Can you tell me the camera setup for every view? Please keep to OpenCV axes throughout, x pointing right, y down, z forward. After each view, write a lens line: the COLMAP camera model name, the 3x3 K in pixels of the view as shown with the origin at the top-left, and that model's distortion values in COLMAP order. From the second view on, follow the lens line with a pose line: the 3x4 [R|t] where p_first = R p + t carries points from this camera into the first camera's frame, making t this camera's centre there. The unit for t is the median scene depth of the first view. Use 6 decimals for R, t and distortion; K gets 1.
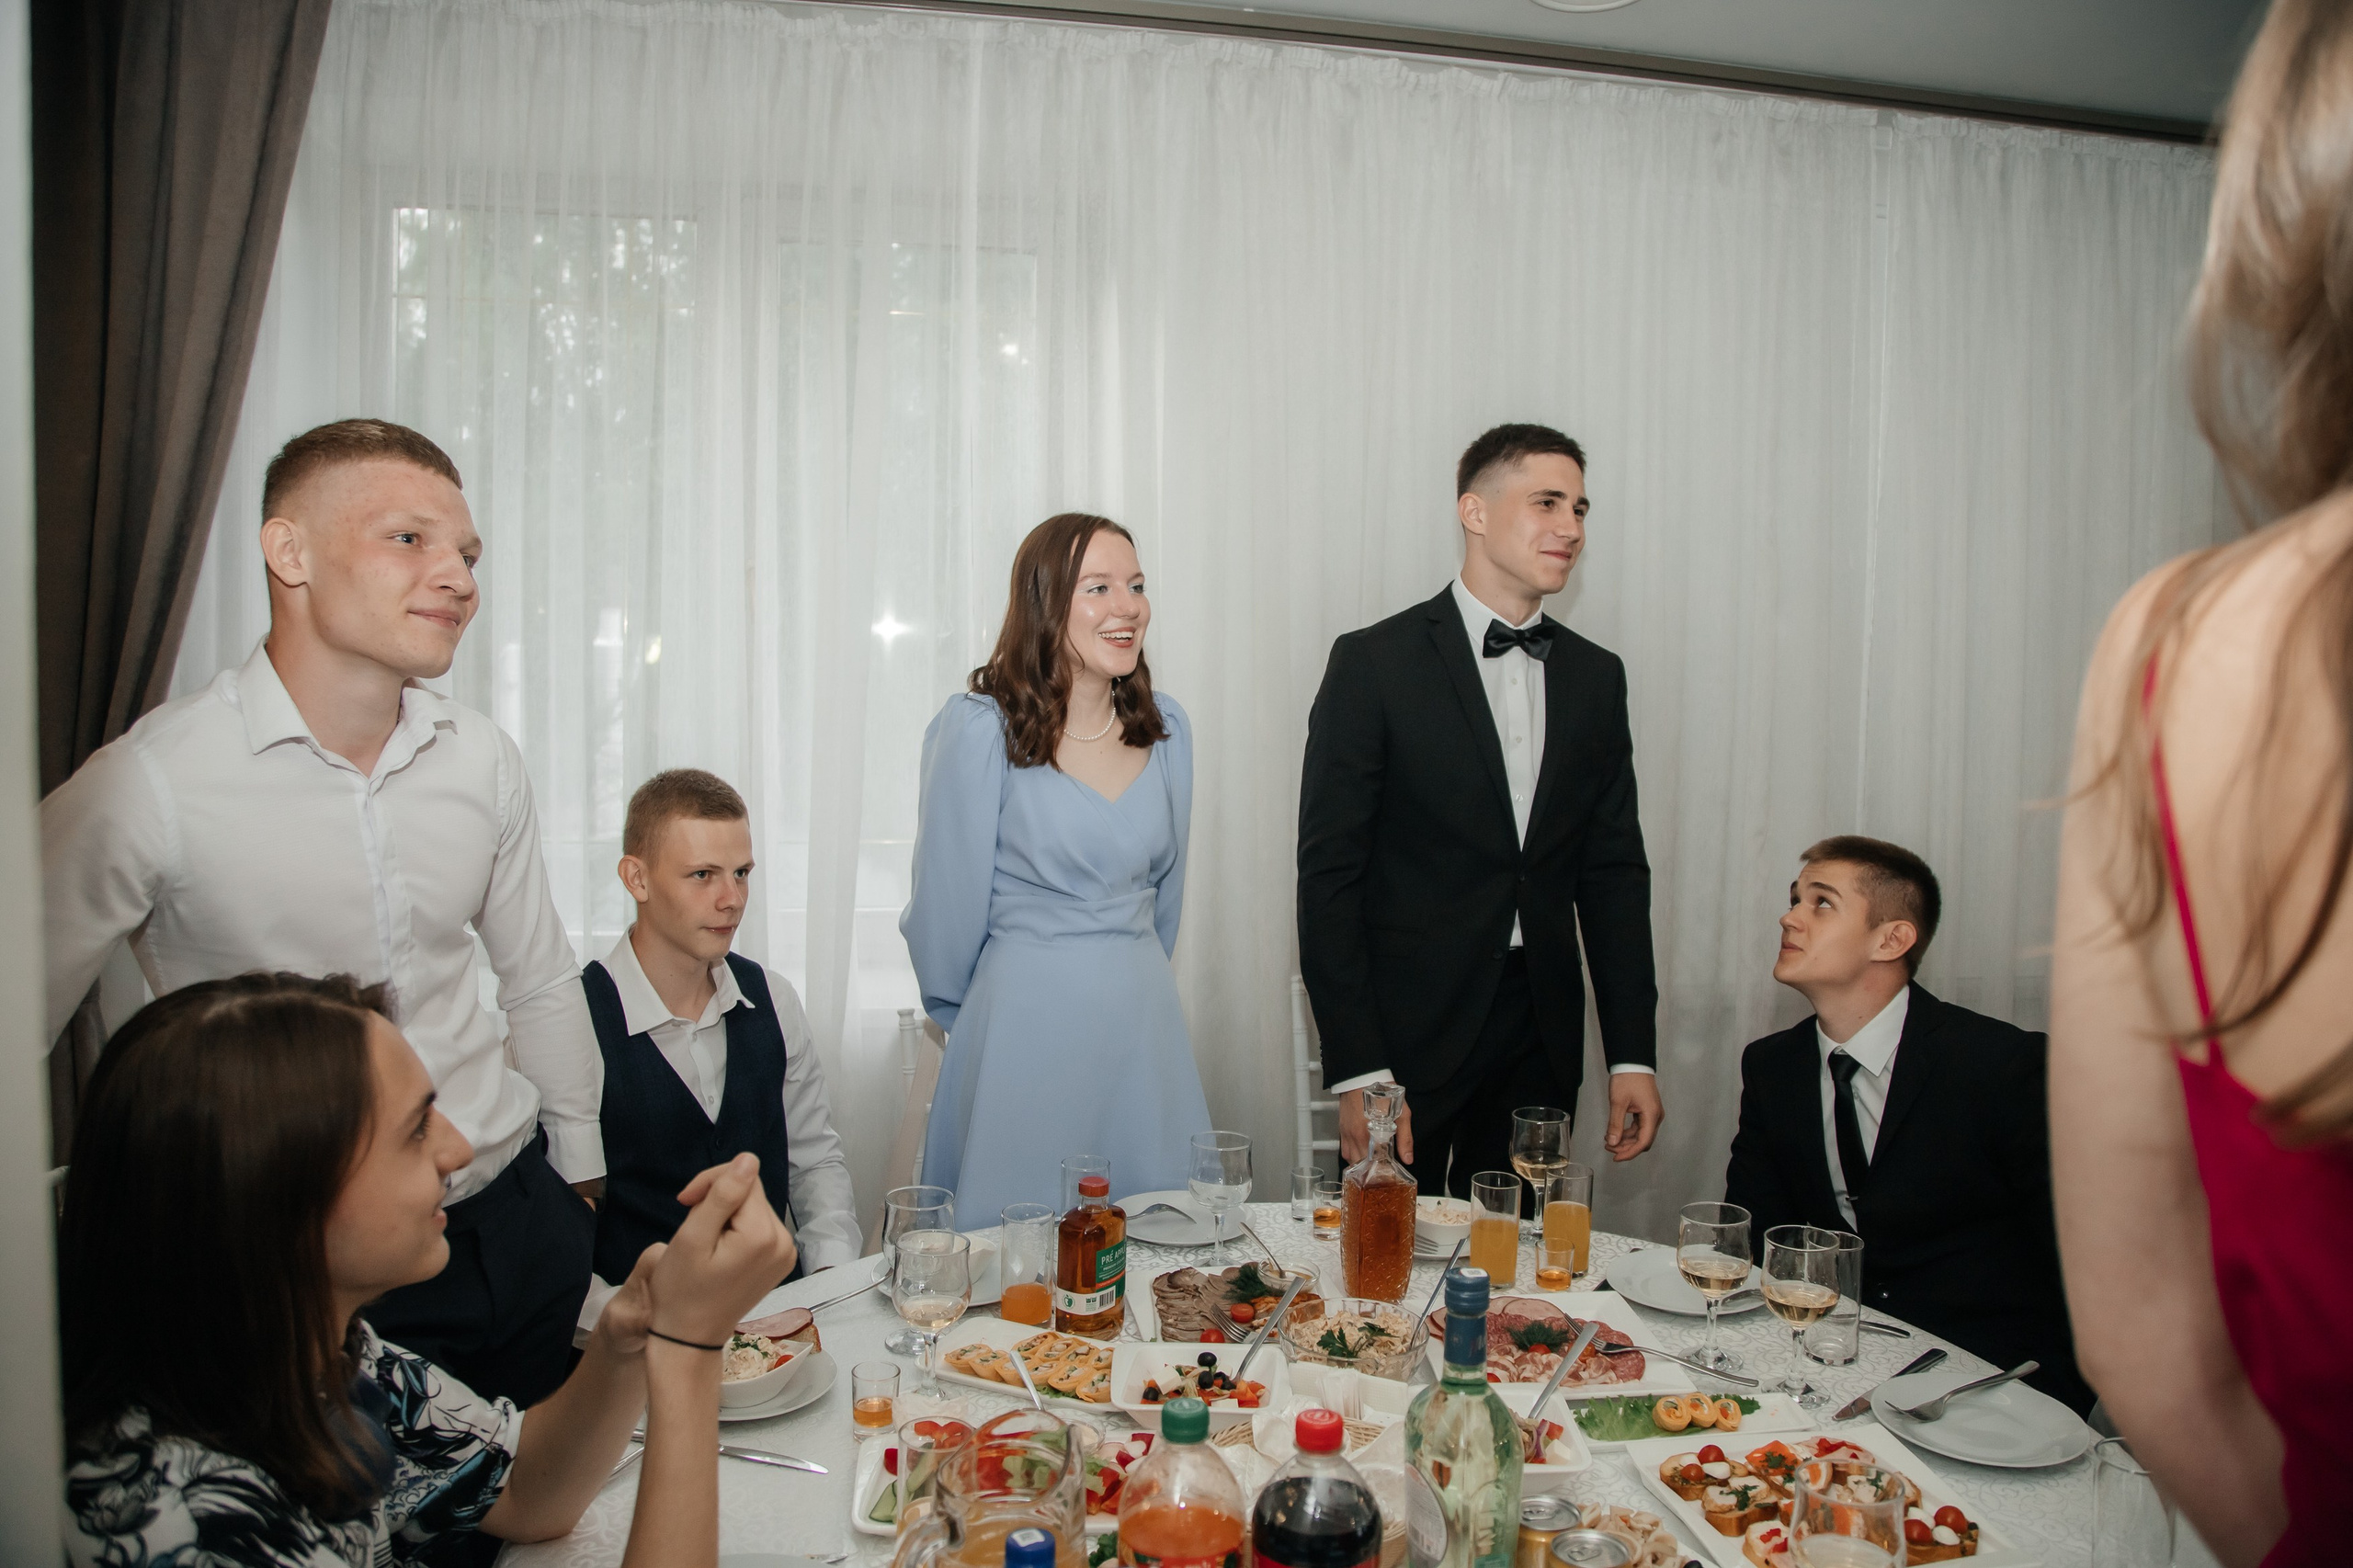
lens RADIAL K [[1597.1, 0, 1190.8], [0, 1597.1, 761.1], [0, 0, 1]] dist [-0.127395, 0.069911]
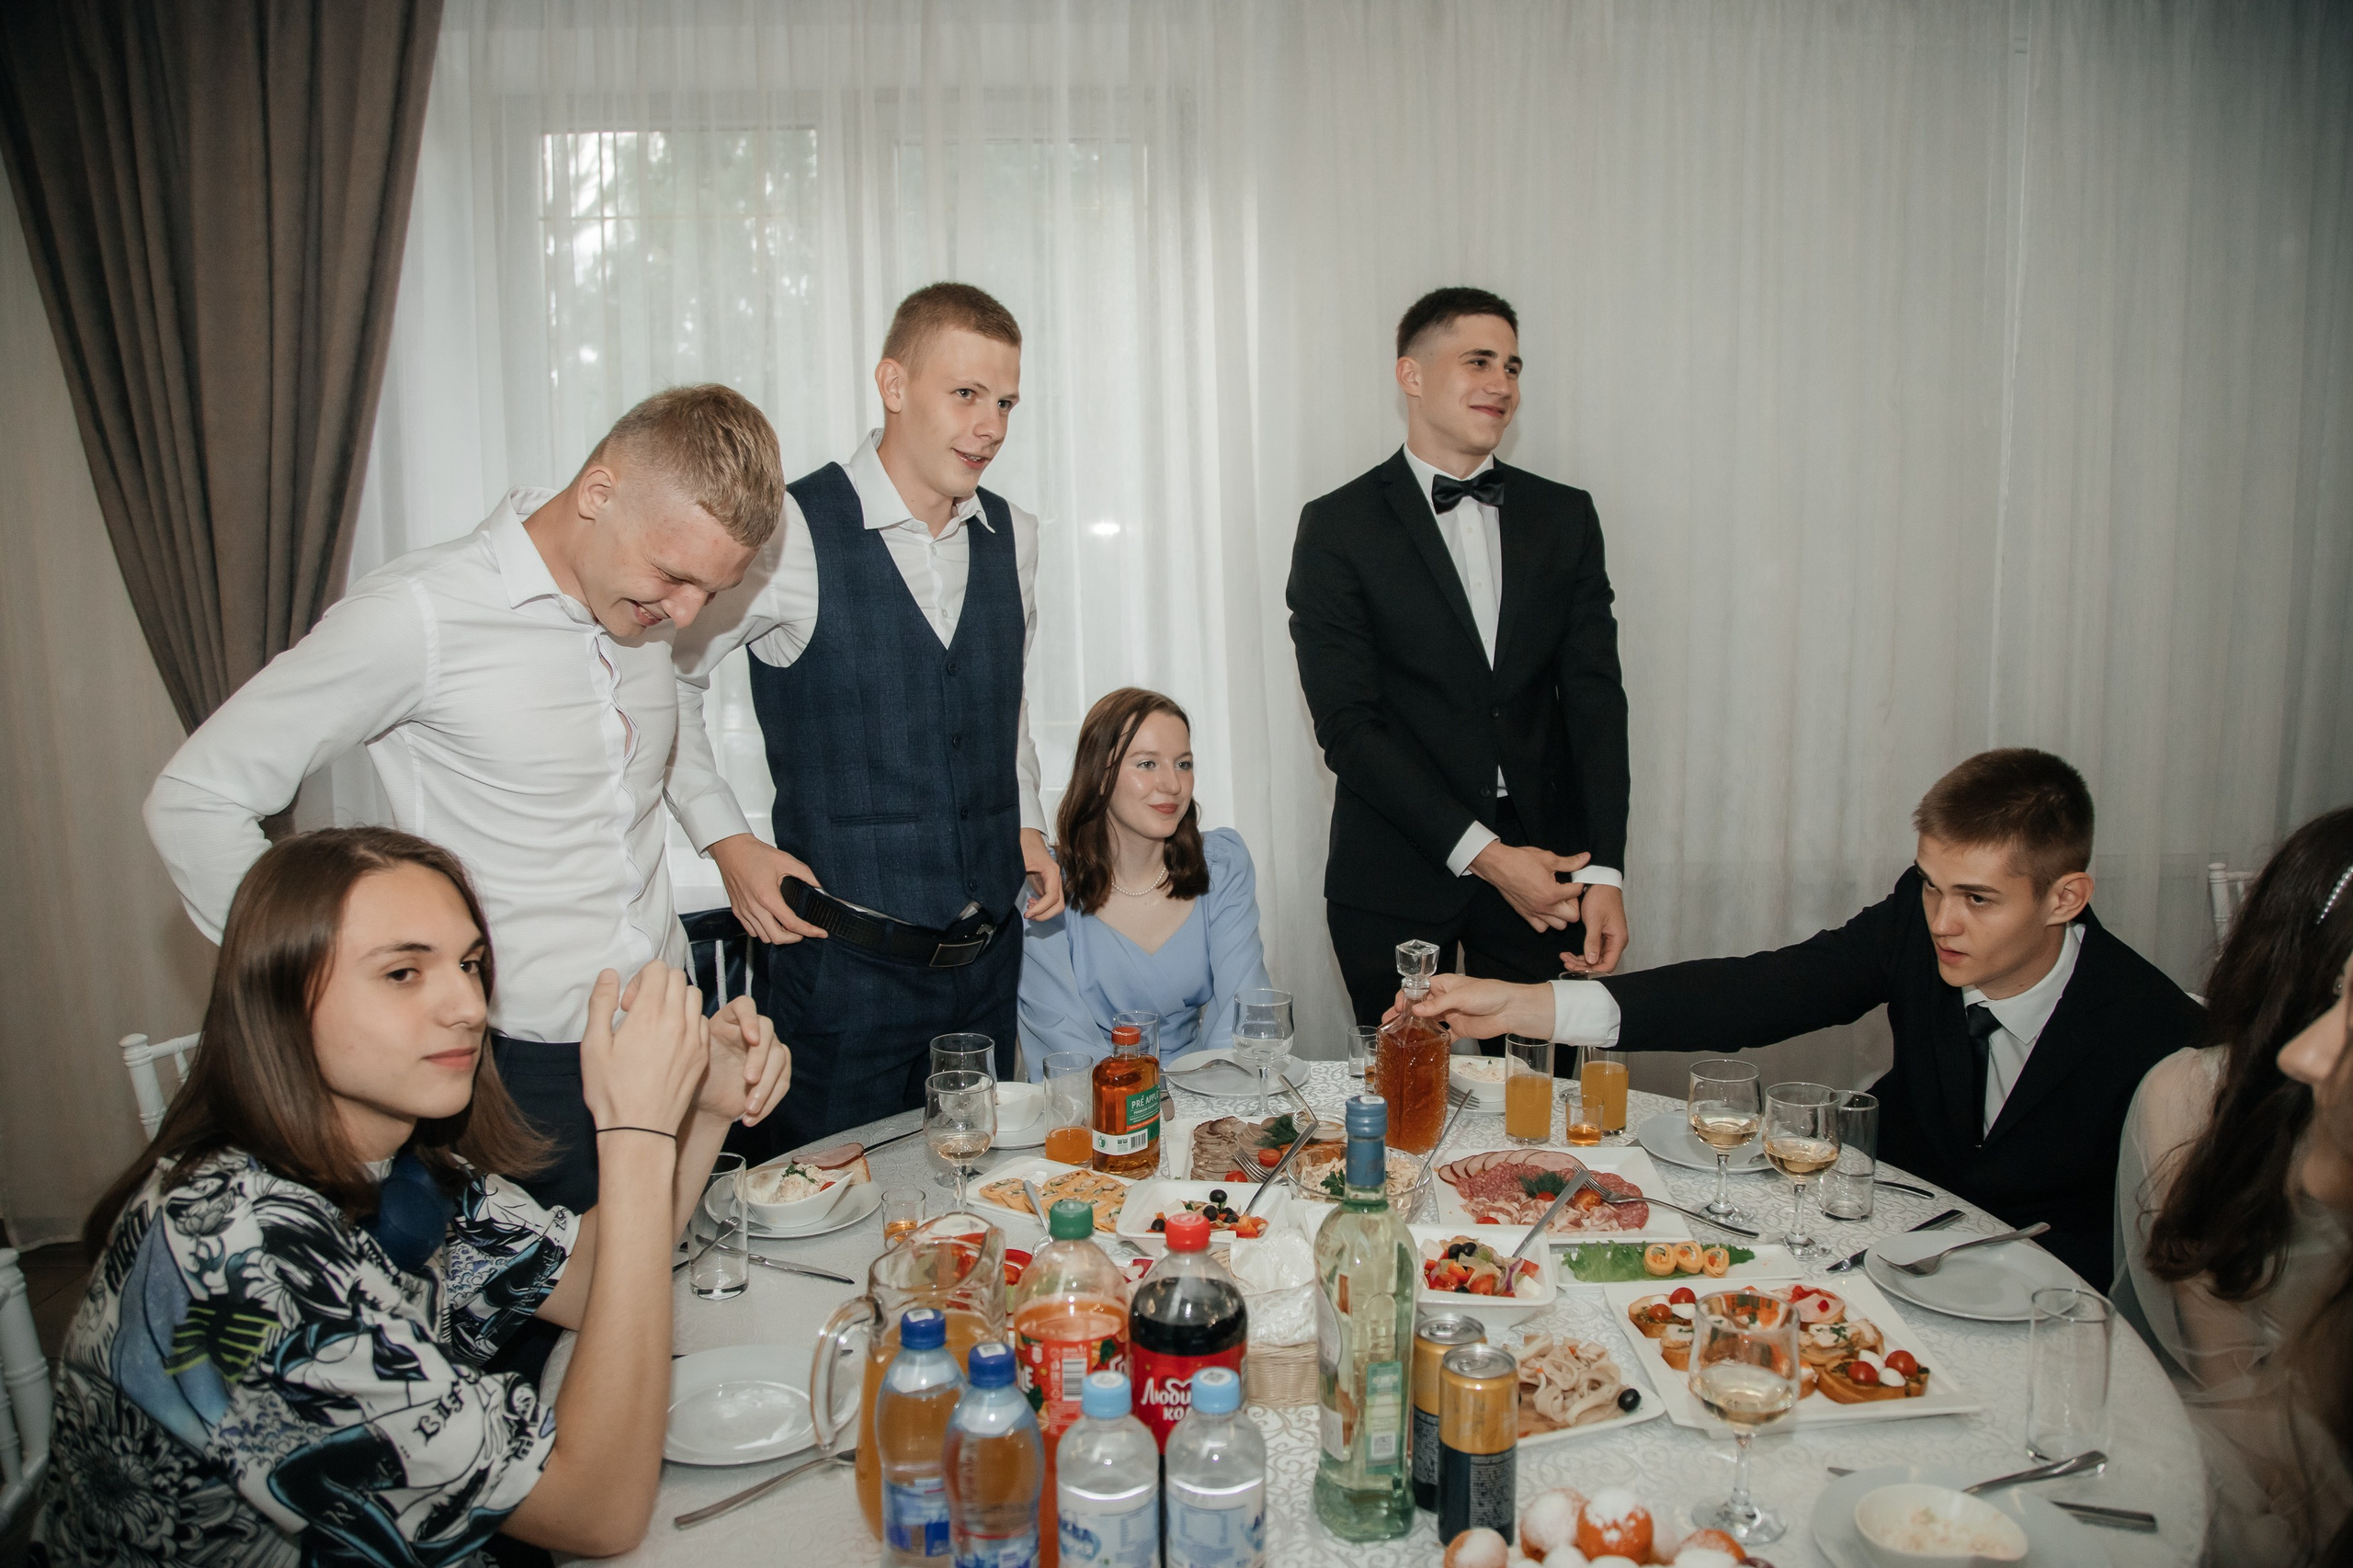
lens RADIAL K [[1597.1, 0, 1190.8], [0, 1597.1, 761.1], [0, 0, 1]] dist [-0.127395, 0.069911]
pose [[0.990839, -0.010666, -0.134626, 0.140102], [0.019740, 0.997608, 0.066250, 0.017428], [0.133597, -0.068301, 0.988679, -0.037955]]
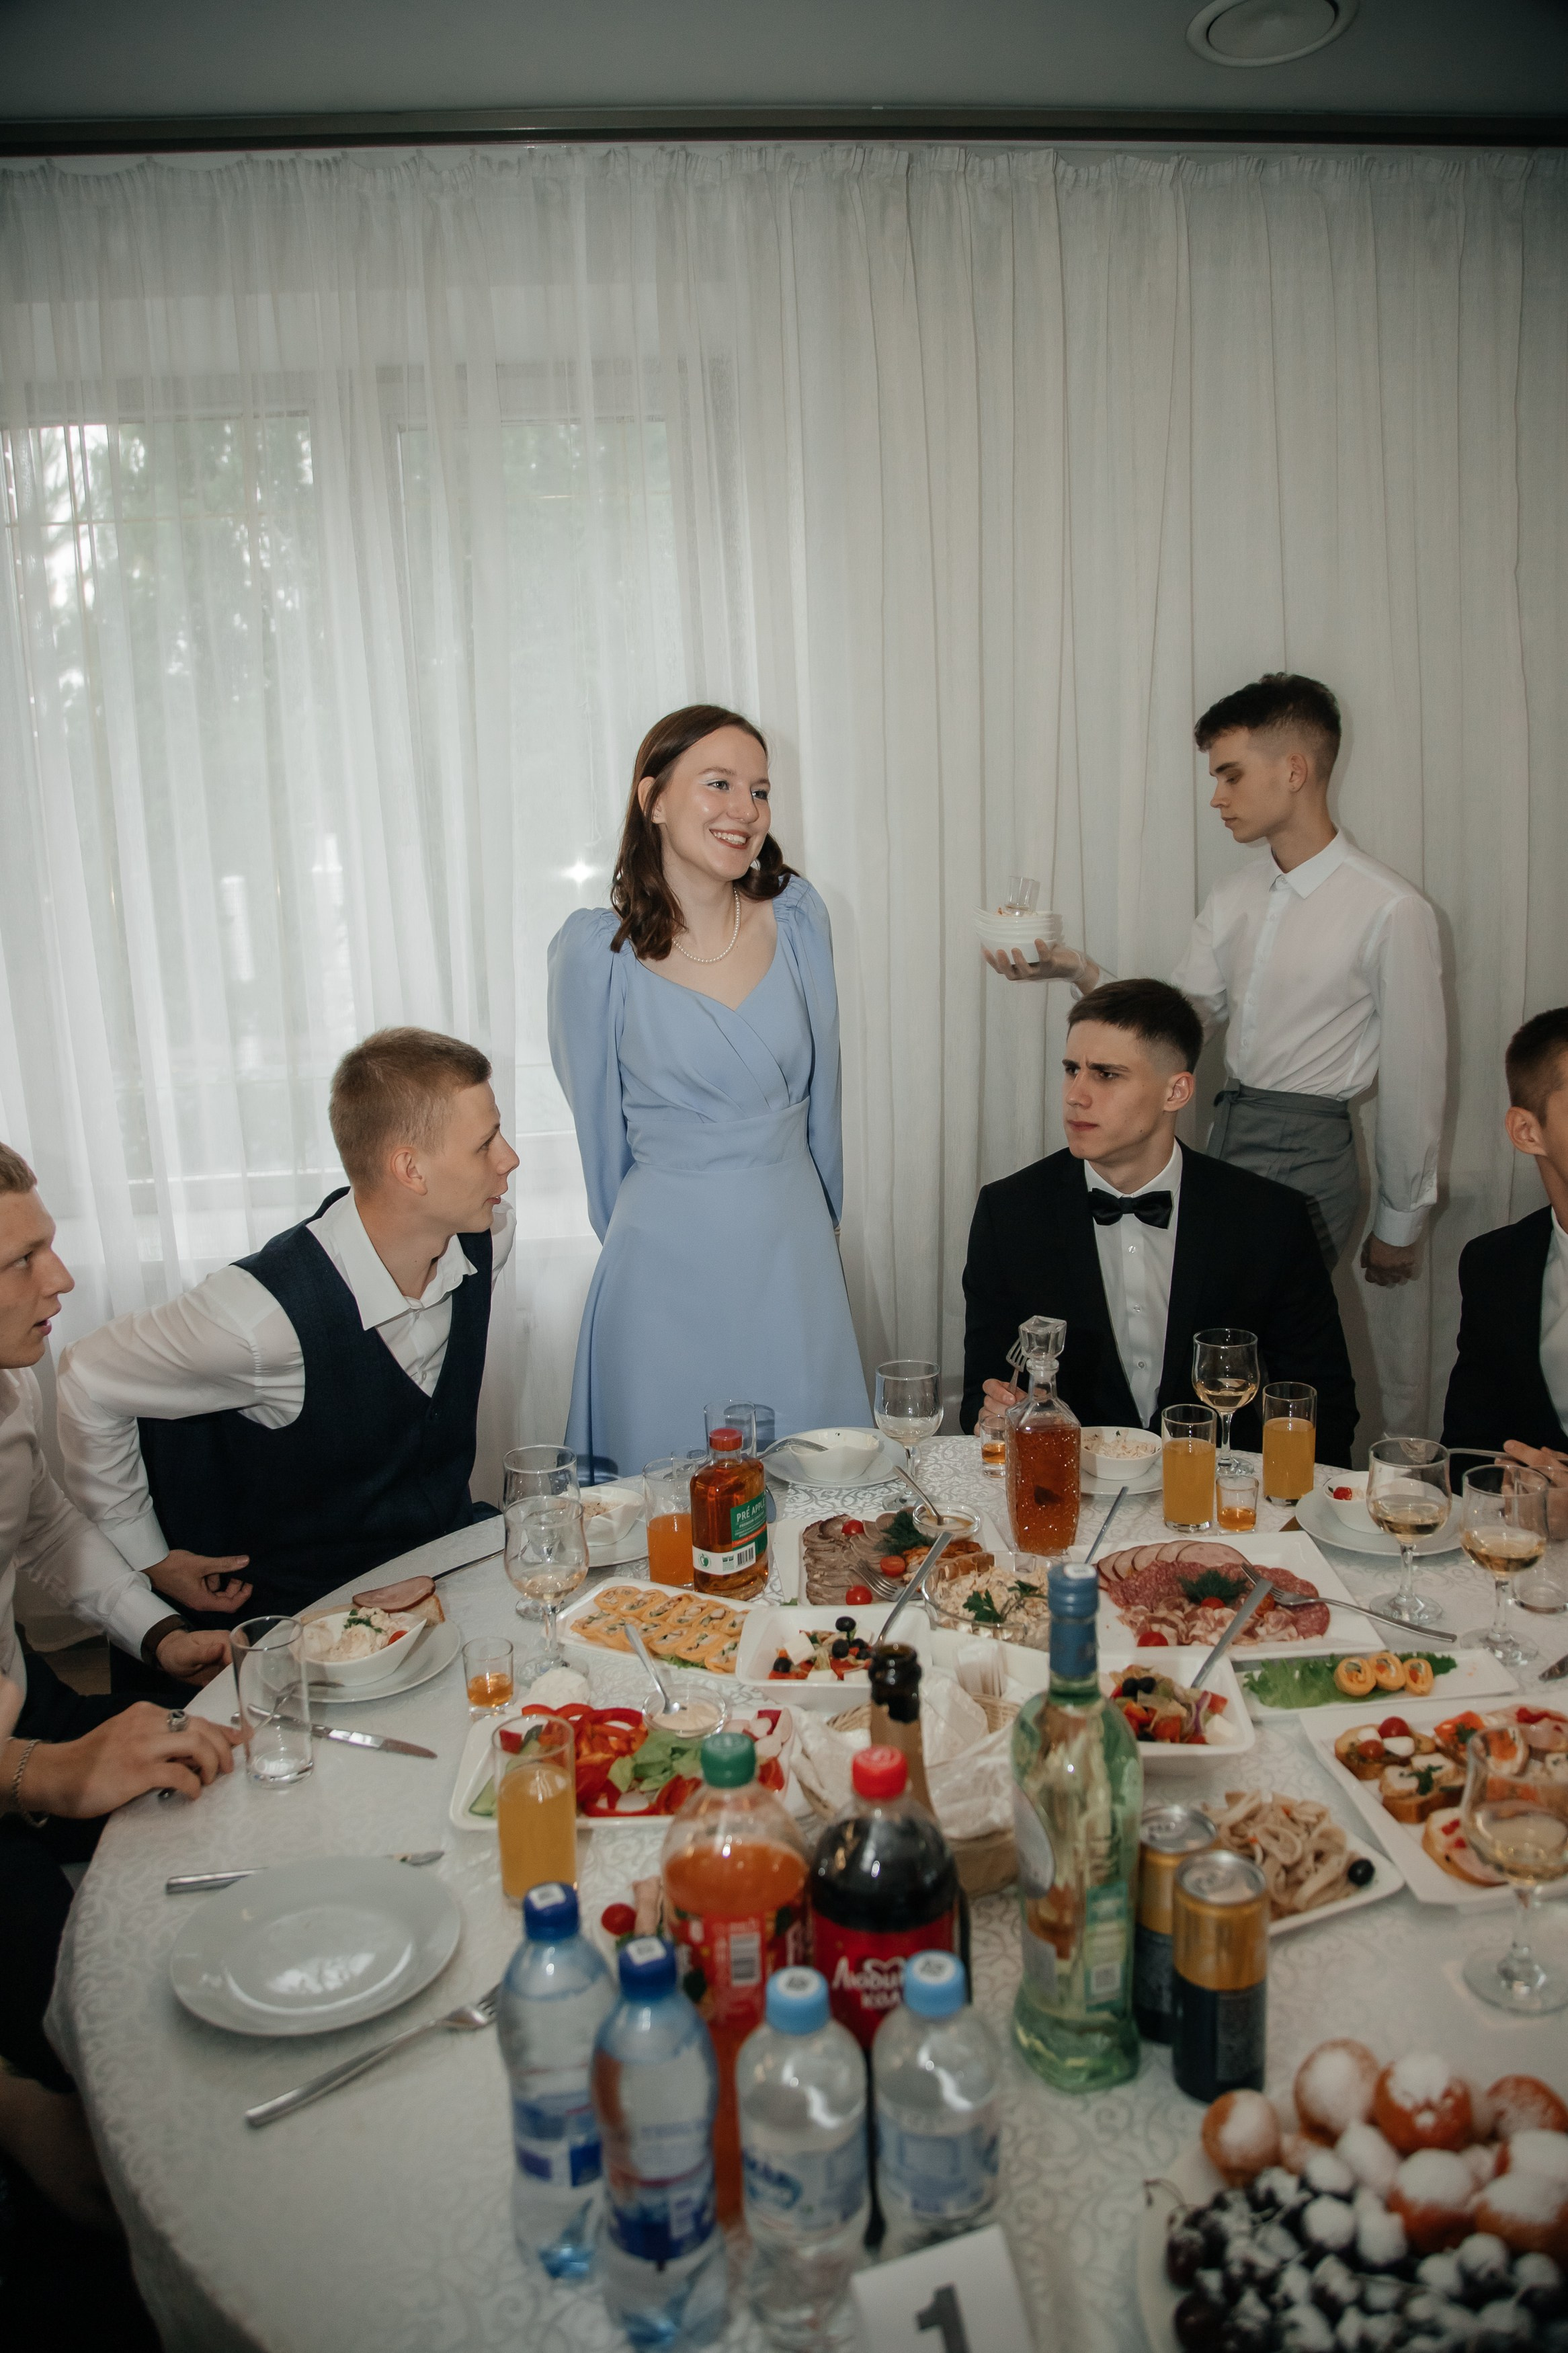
lens RADIAL K [[1596.9, 0, 784.0], [0, 1596.9, 1176.5], [0, 0, 1]] dist [-0.127395, 0.069911]
pose [[0.994536, -0.043964, -0.094680, 0.074820], [0.056603, 0.989195, 0.135238, -0.009245], [0.087711, -0.139858, 0.986279, 0.111912]]
